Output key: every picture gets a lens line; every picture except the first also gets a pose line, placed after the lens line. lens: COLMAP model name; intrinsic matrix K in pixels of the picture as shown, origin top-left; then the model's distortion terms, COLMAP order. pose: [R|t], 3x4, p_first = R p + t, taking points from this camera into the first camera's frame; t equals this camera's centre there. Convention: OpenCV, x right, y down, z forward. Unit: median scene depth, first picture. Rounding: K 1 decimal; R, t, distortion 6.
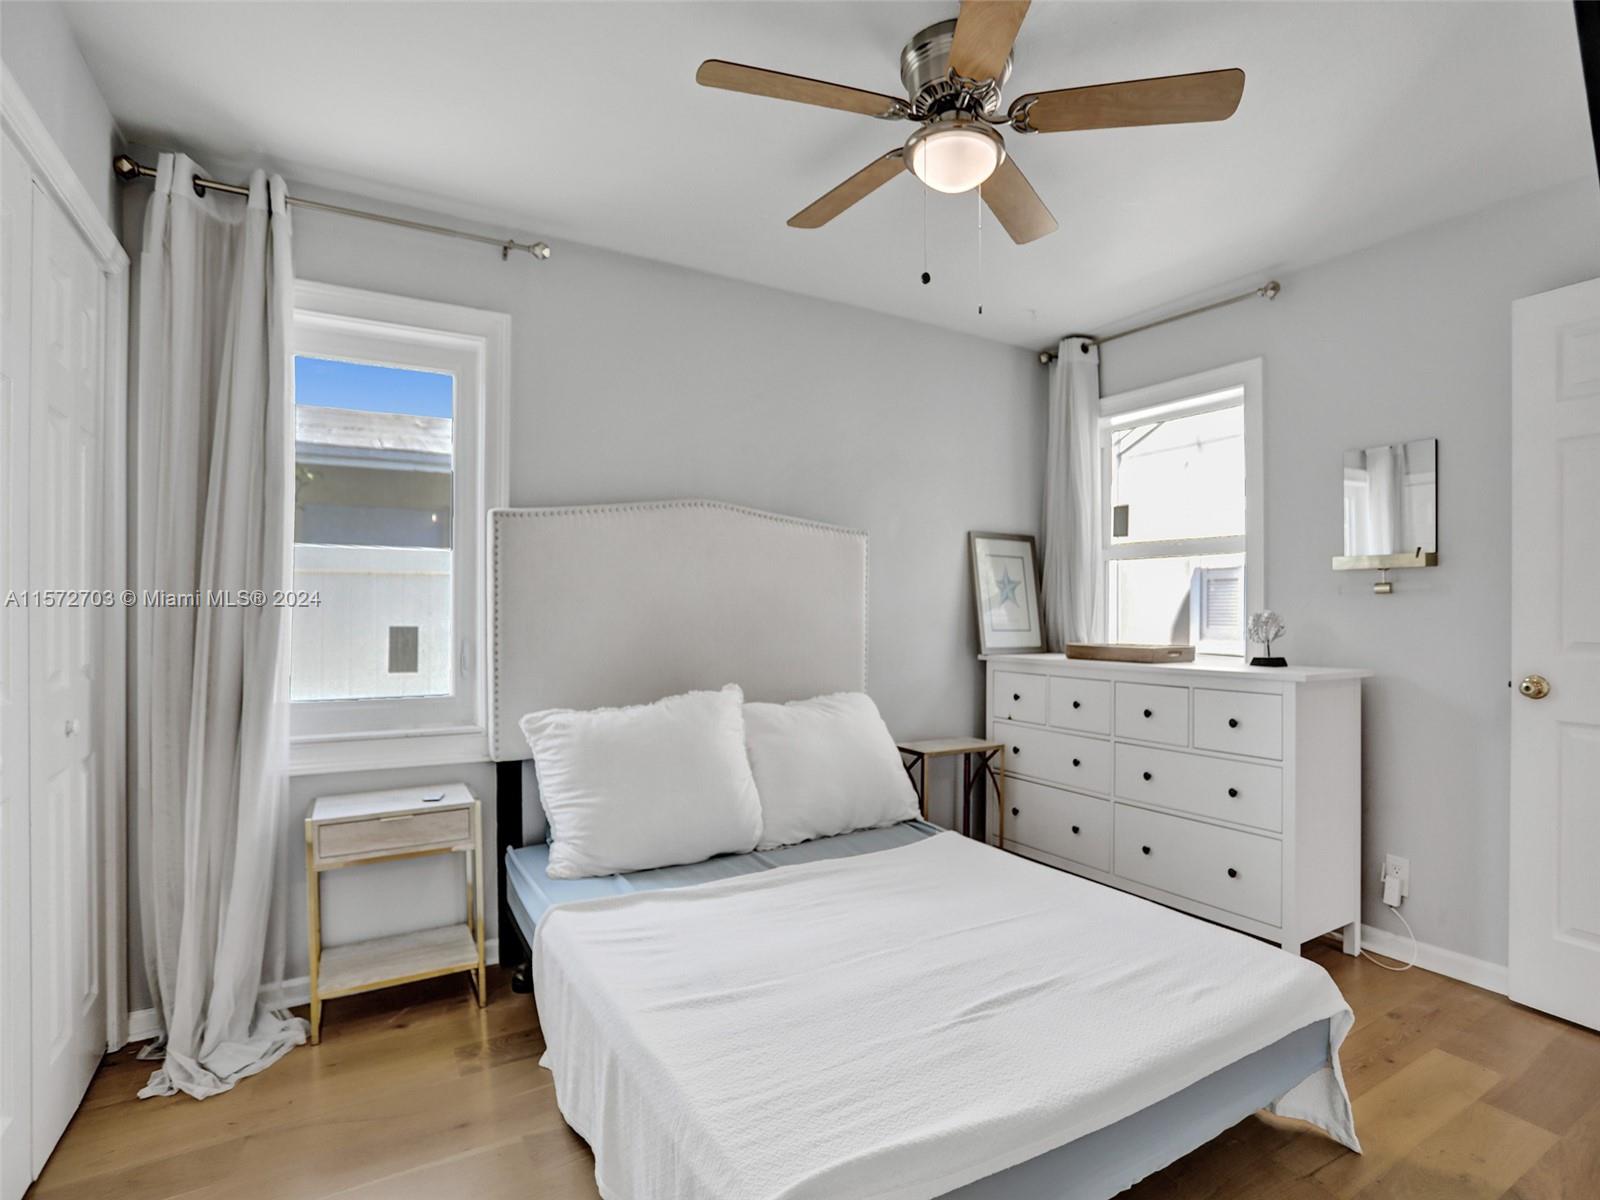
lens RADIAL K [[803.8, 0, 791.6], [0, 803.8, 608.2], [0, 0, 1]] dist [-0.065455, 0.030559]
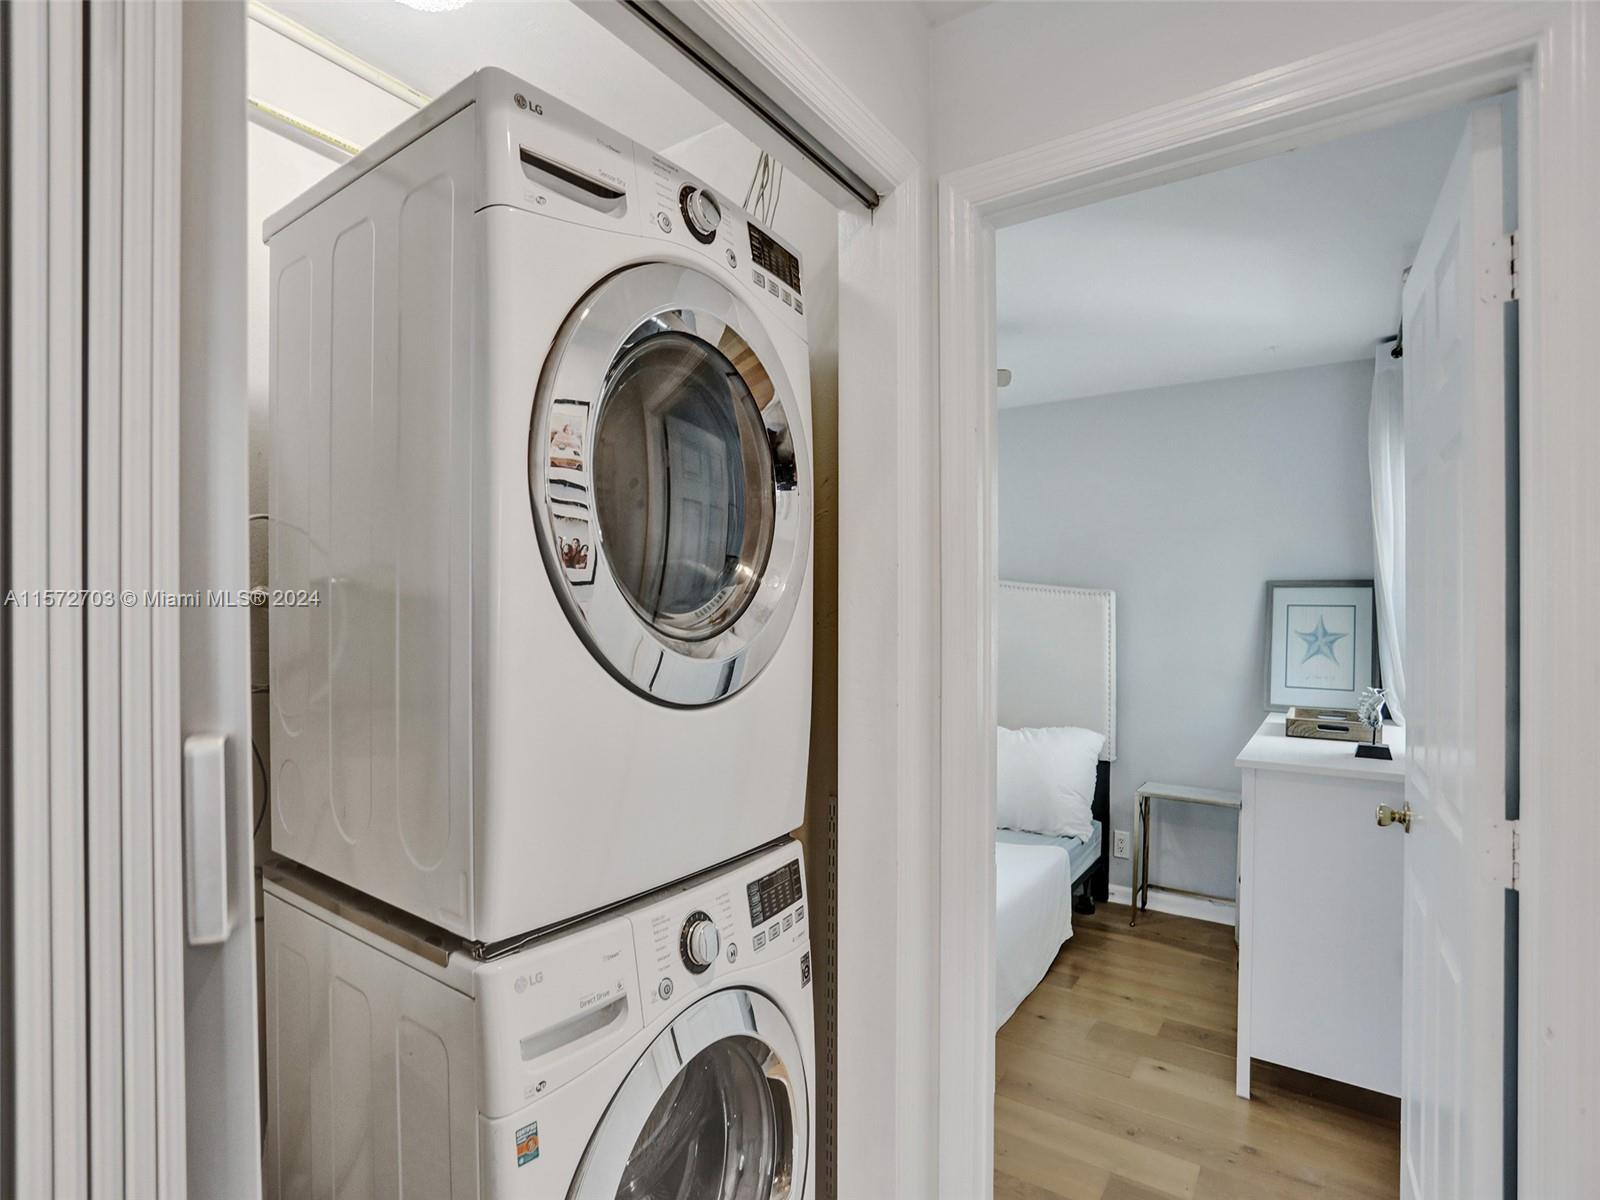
lens RADIAL K [[803.8, 0, 791.6], [0, 803.8, 608.2], [0, 0, 1]] dist [-0.065455, 0.030559]
pose [[0.406208, -0.004187, -0.913771, 1.121478], [-0.000949, 0.999987, -0.005004, -0.077026], [0.913780, 0.002900, 0.406199, 0.135478]]
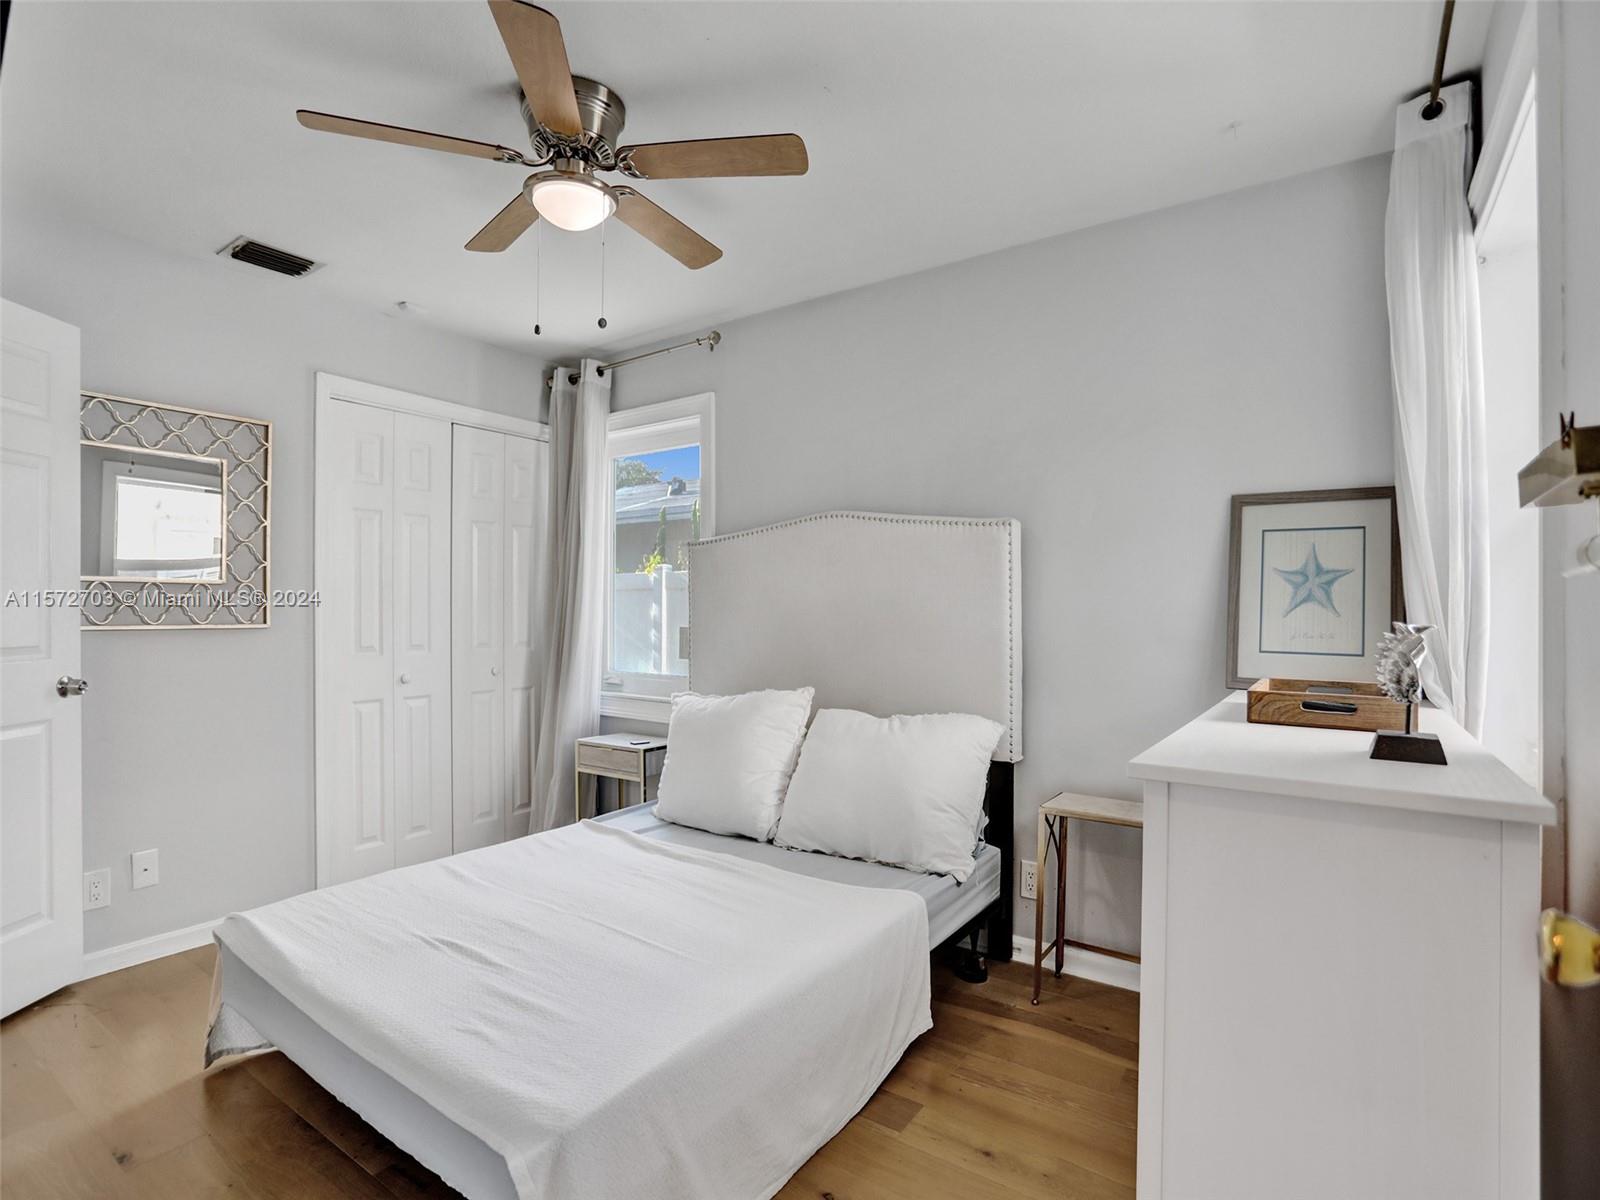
lens RADIAL K [[803.8, 0, 791.6], [0, 803.8, 608.2], [0, 0, 1]] dist [-0.065455, 0.030559]
pose [[0.403042, -0.002504, -0.915178, 0.872339], [-0.000440, 0.999996, -0.002930, -0.005335], [0.915181, 0.001584, 0.403039, 0.552720]]
